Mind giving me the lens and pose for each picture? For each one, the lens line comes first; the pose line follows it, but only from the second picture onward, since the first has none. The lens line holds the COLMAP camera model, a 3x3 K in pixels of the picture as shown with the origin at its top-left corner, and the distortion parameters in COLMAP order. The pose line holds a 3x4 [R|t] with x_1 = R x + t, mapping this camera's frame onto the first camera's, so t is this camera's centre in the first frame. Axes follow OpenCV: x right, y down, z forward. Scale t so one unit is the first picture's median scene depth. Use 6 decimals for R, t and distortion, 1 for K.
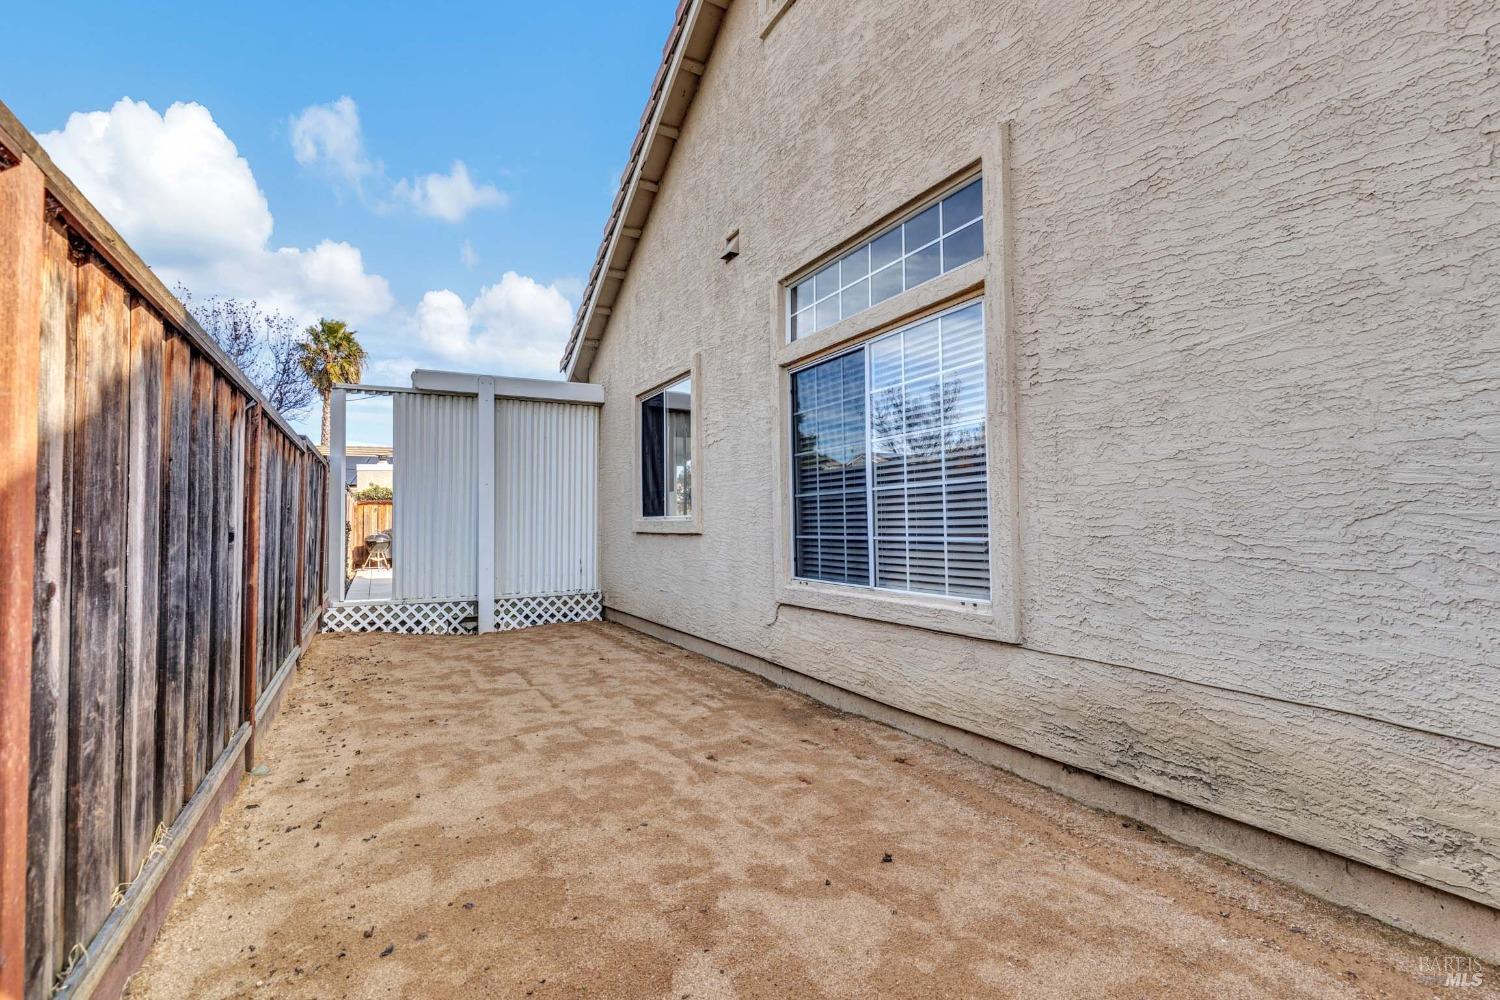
lens RADIAL K [[710.0, 0, 750.0], [0, 710.0, 500.0], [0, 0, 1]] dist [-0.004037, -0.000398]
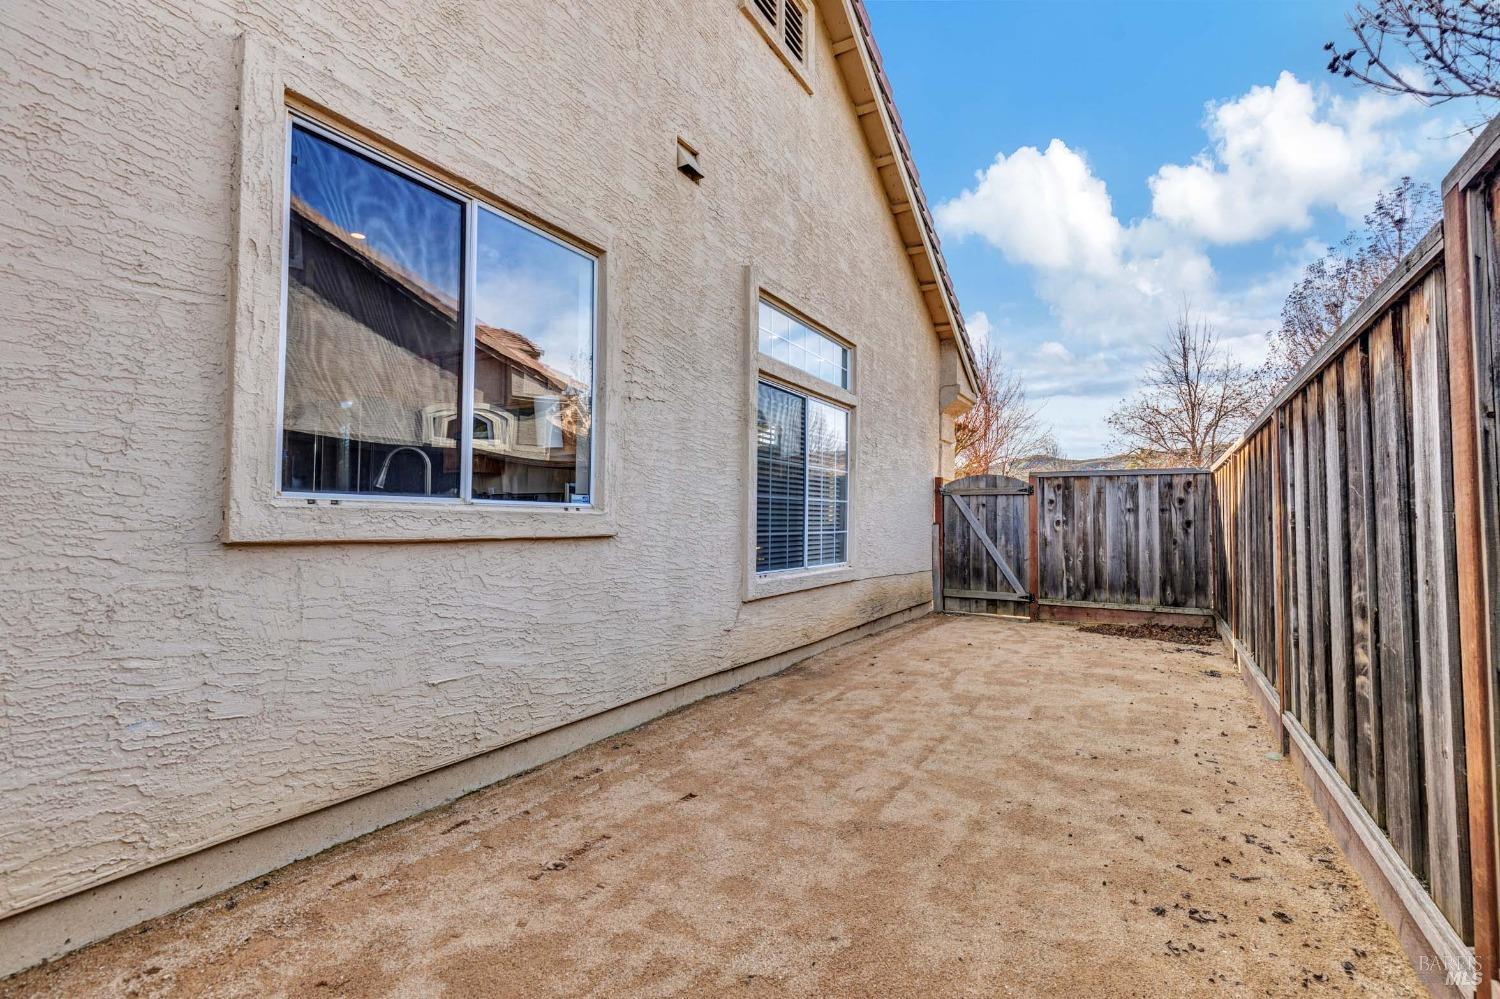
lens RADIAL K [[688.3, 0, 760.4], [0, 688.3, 494.6], [0, 0, 1]] dist [0.006154, -0.000297]
pose [[-0.541710, 0.035472, 0.839817, -0.846012], [-0.035770, 0.997231, -0.065193, 0.061913], [-0.839804, -0.065356, -0.538941, 1.628092]]
